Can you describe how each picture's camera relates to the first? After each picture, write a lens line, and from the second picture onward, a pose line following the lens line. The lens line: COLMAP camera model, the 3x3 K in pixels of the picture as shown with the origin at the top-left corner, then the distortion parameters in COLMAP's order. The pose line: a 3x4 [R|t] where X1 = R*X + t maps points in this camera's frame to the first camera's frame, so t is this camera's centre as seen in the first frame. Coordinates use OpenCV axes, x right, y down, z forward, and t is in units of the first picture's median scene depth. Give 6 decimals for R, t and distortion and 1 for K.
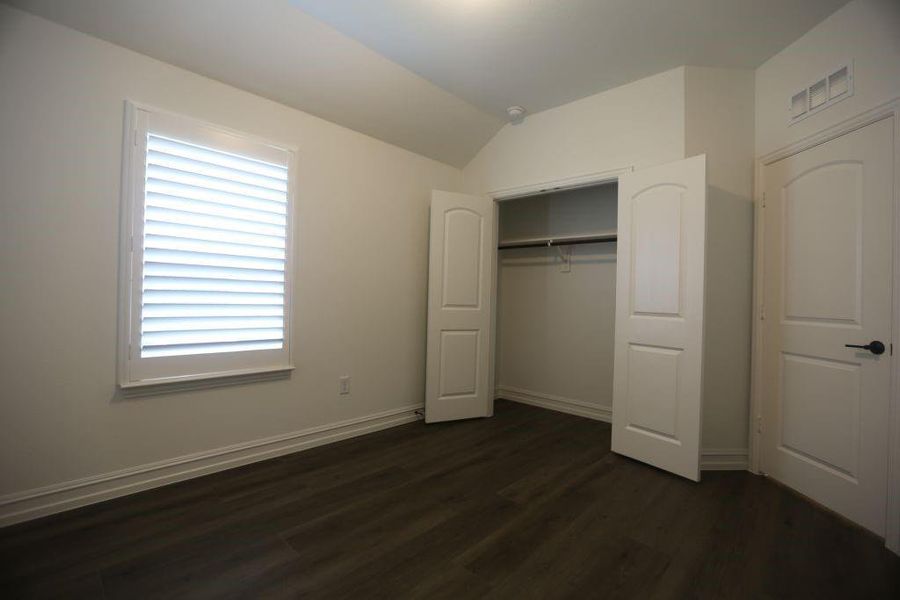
lens RADIAL K [[409.8, 0, 450.6], [0, 409.8, 293.3], [0, 0, 1]] dist [-0.037940, 0.010369]
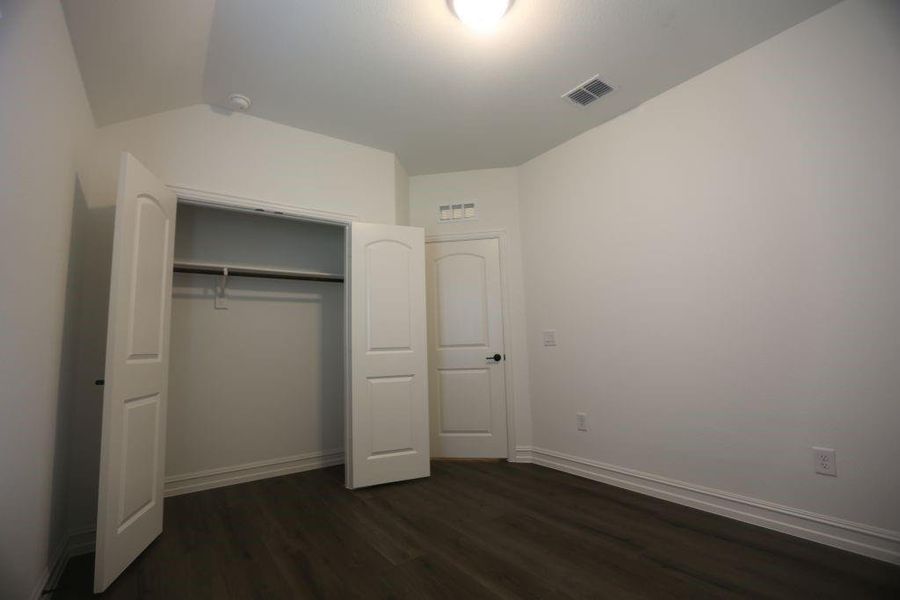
lens RADIAL K [[409.8, 0, 449.6], [0, 409.8, 295.8], [0, 0, 1]] dist [-0.037940, 0.010369]
pose [[0.192558, 0.076302, 0.978315, -0.539615], [0.023270, 0.996337, -0.082287, -0.000415], [-0.981010, 0.038610, 0.190077, 0.512162]]
